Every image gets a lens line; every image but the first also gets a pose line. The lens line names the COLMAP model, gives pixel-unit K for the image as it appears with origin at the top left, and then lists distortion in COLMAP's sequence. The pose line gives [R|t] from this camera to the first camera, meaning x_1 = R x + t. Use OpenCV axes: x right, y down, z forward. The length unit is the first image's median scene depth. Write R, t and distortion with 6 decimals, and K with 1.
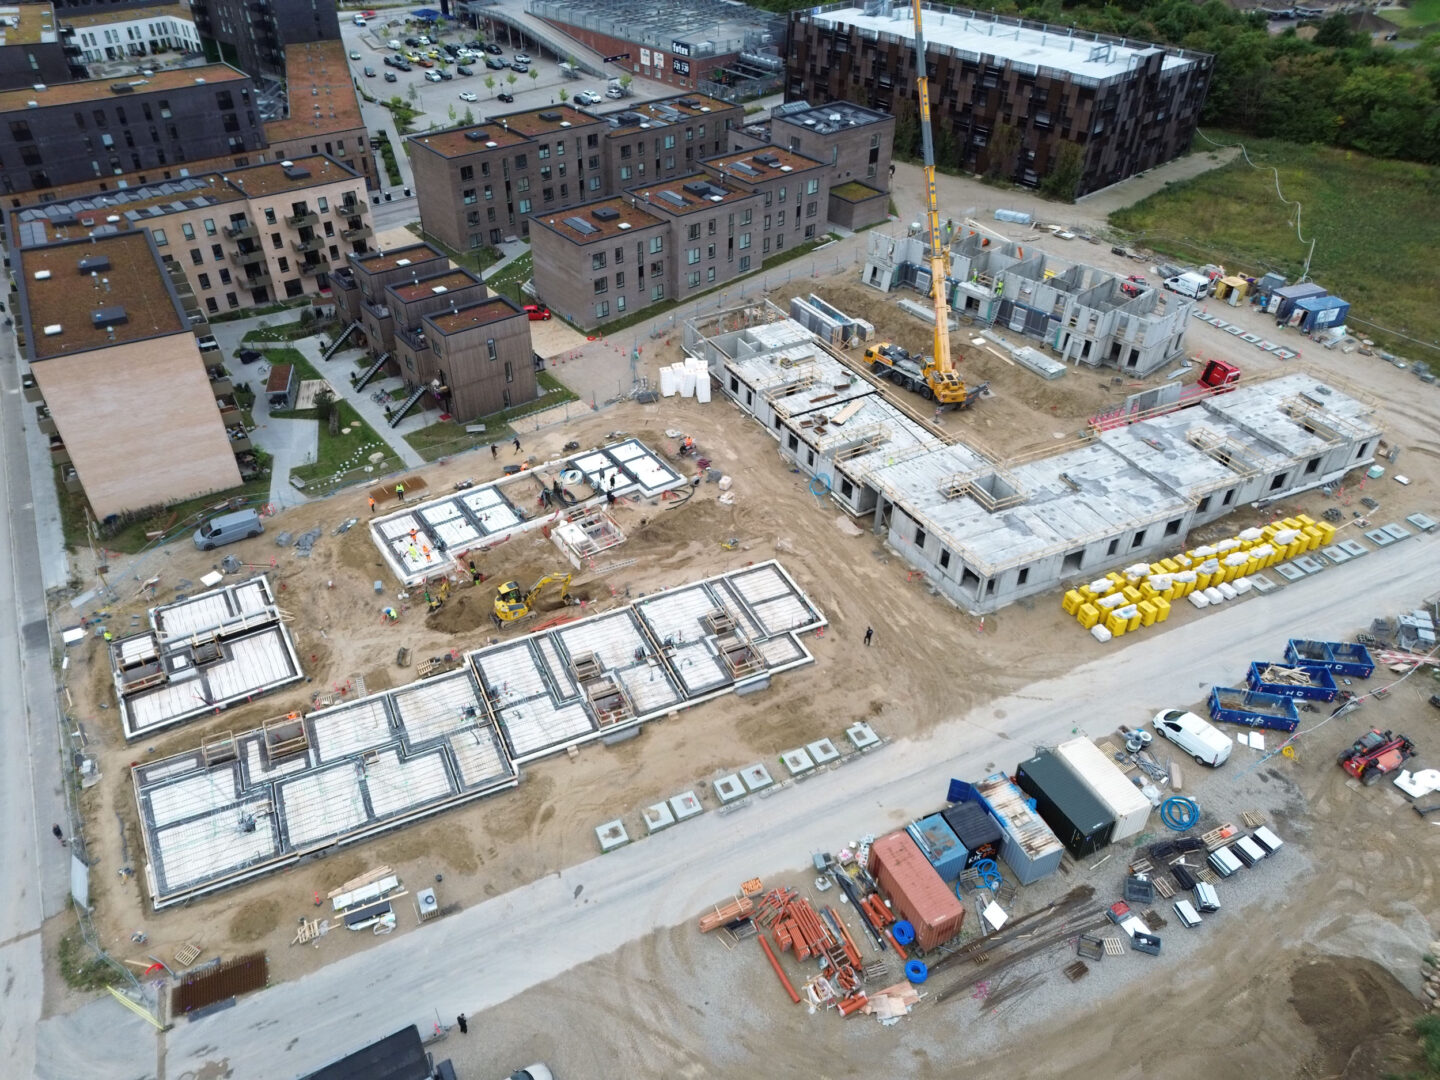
lens RADIAL K [[1012.0, 0, 710.4], [0, 1012.0, 538.7], [0, 0, 1]] dist [0.052451, -0.027565]
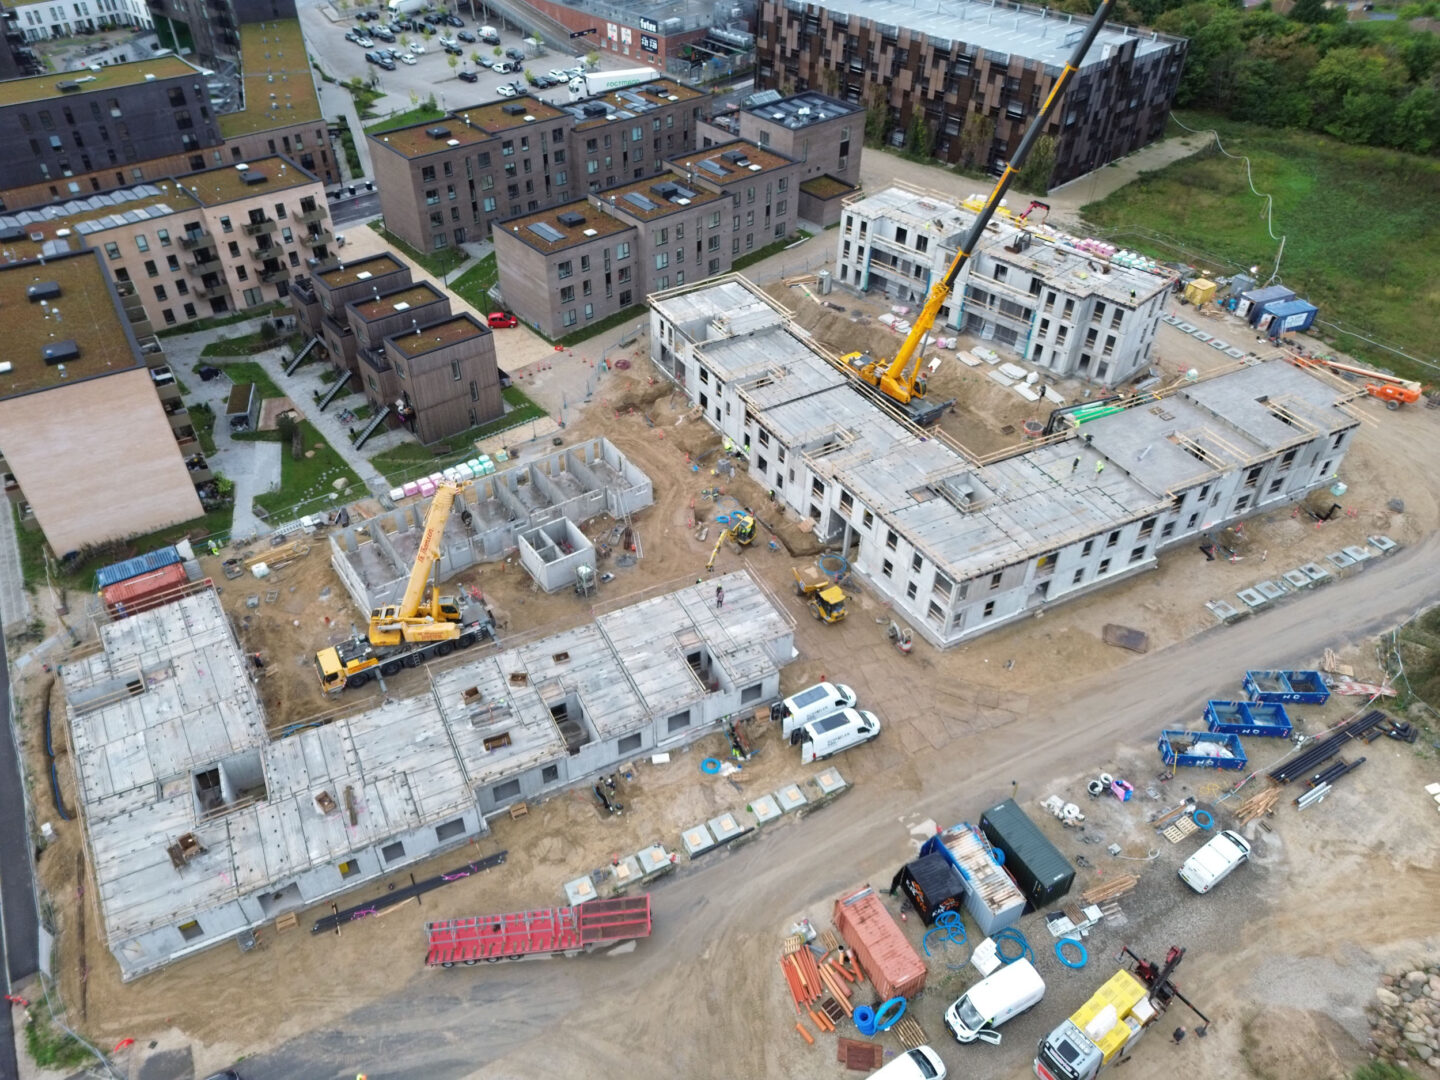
lens RADIAL K [[1012.0, 0, 710.4], [0, 1012.0, 538.7], [0, 0, 1]] dist [0.052451, -0.027565]
pose [[0.999744, -0.013718, 0.018004, 0.009512], [0.012900, 0.998915, 0.044756, -0.053267], [-0.018599, -0.044512, 0.998836, 0.002470]]
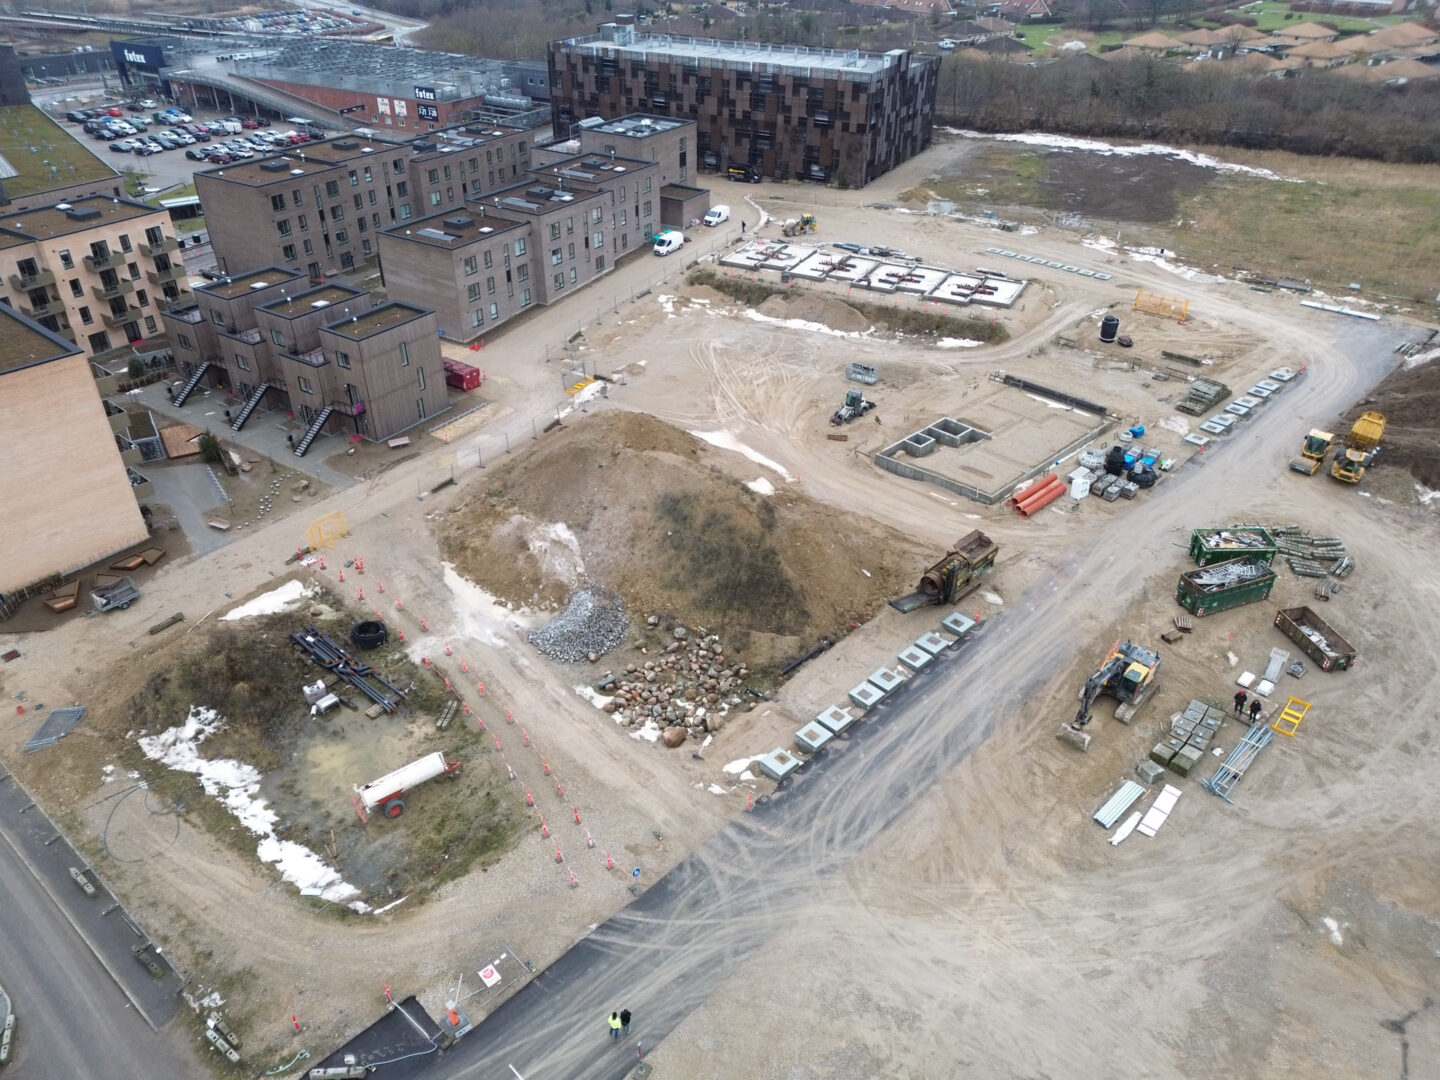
lens RADIAL K [[1012.0, 0, 710.4], [0, 1012.0, 538.7], [0, 0, 1]] dist [0.052451, -0.027565]
pose [[0.942762, -0.181114, 0.279996, -0.202087], [0.201904, 0.978275, -0.047032, 0.063588], [-0.265395, 0.100872, 0.958848, 0.050763]]
